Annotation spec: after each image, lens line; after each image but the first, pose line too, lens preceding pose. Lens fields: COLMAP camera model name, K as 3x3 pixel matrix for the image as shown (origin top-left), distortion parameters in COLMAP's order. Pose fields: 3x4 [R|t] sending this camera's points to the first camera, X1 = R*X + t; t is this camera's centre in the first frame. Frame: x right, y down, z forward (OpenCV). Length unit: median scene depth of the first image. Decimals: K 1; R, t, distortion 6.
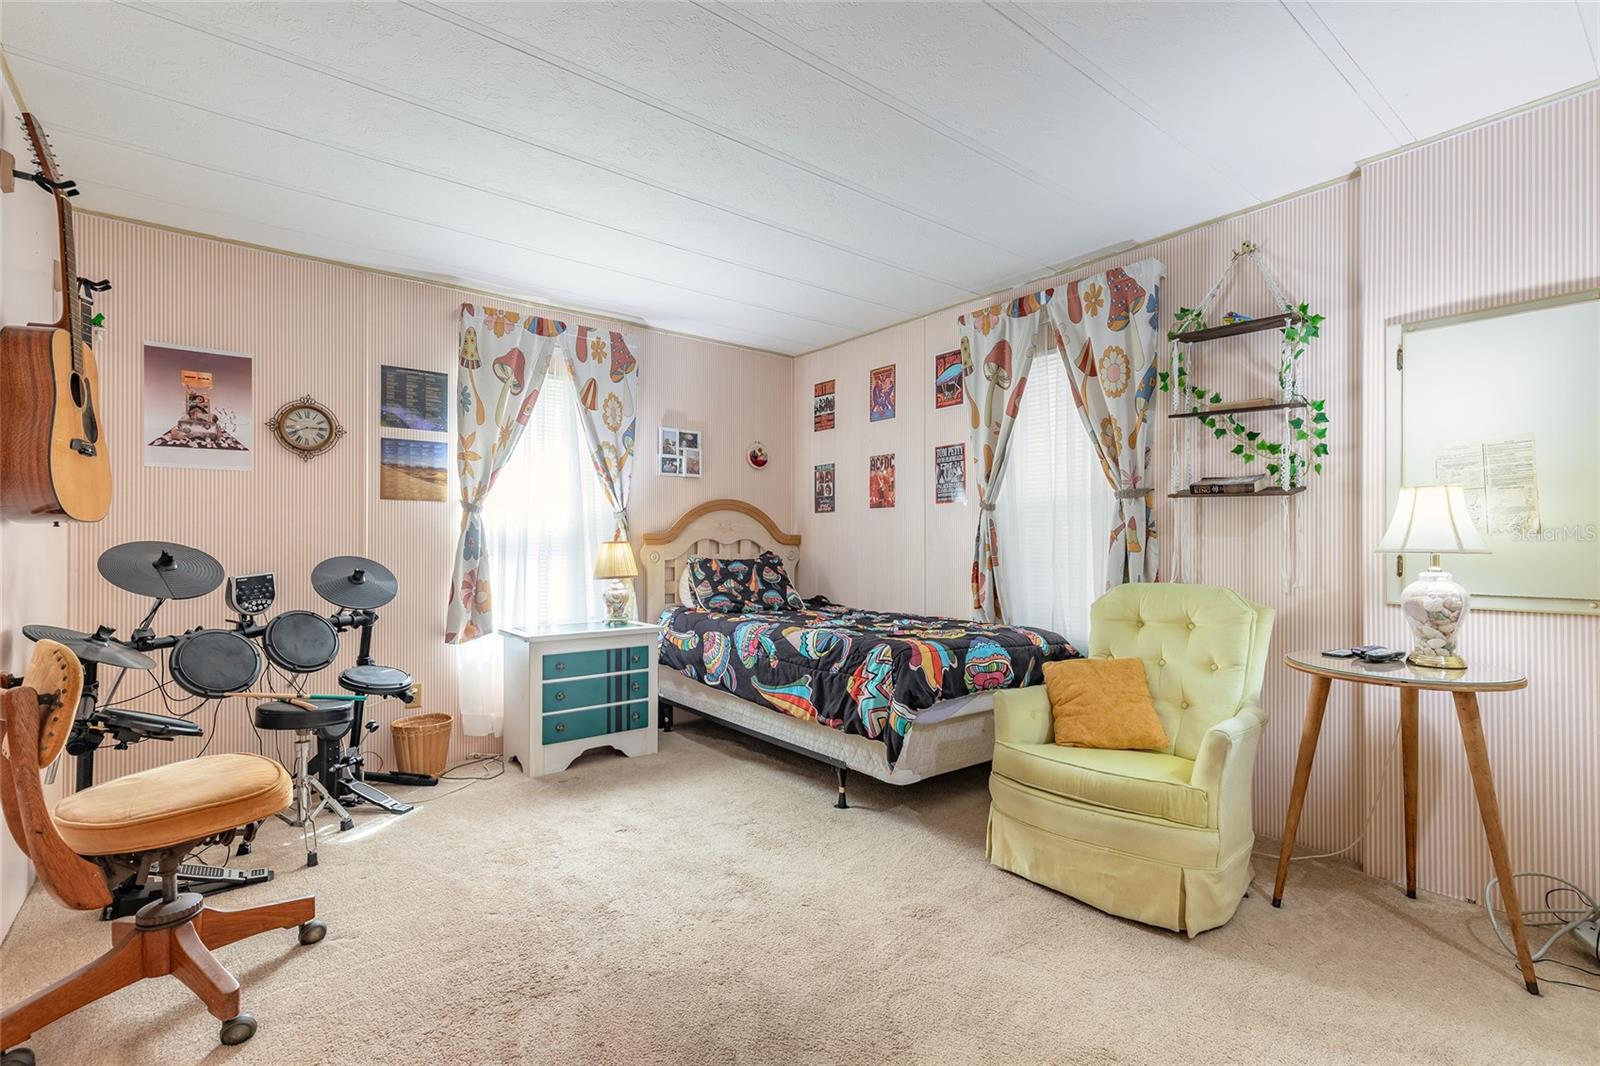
lens RADIAL K [[720.4, 0, 801.7], [0, 720.4, 538.0], [0, 0, 1]] dist [0.006476, -0.001630]
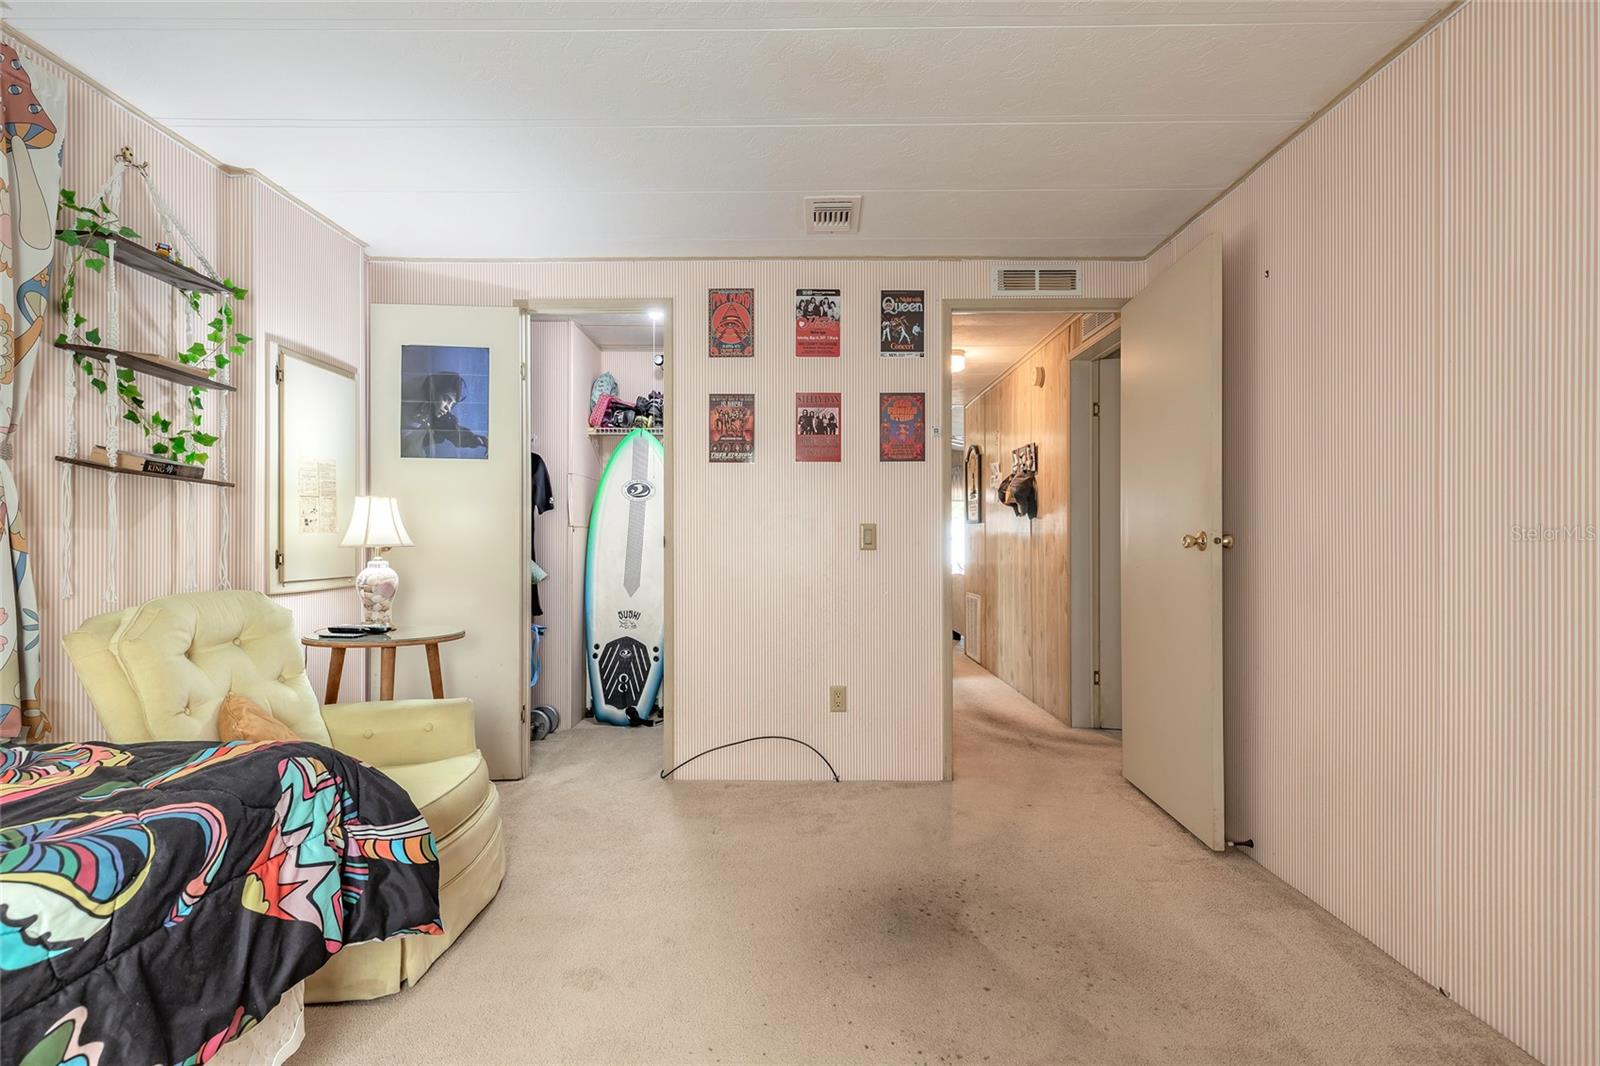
lens RADIAL K [[720.4, 0, 801.7], [0, 720.4, 538.9], [0, 0, 1]] dist [0.006476, -0.001630]
pose [[-0.782164, -0.000710, 0.623073, -0.415338], [-0.007255, 0.999942, -0.007968, 0.007799], [-0.623031, -0.010753, -0.782123, 1.122138]]
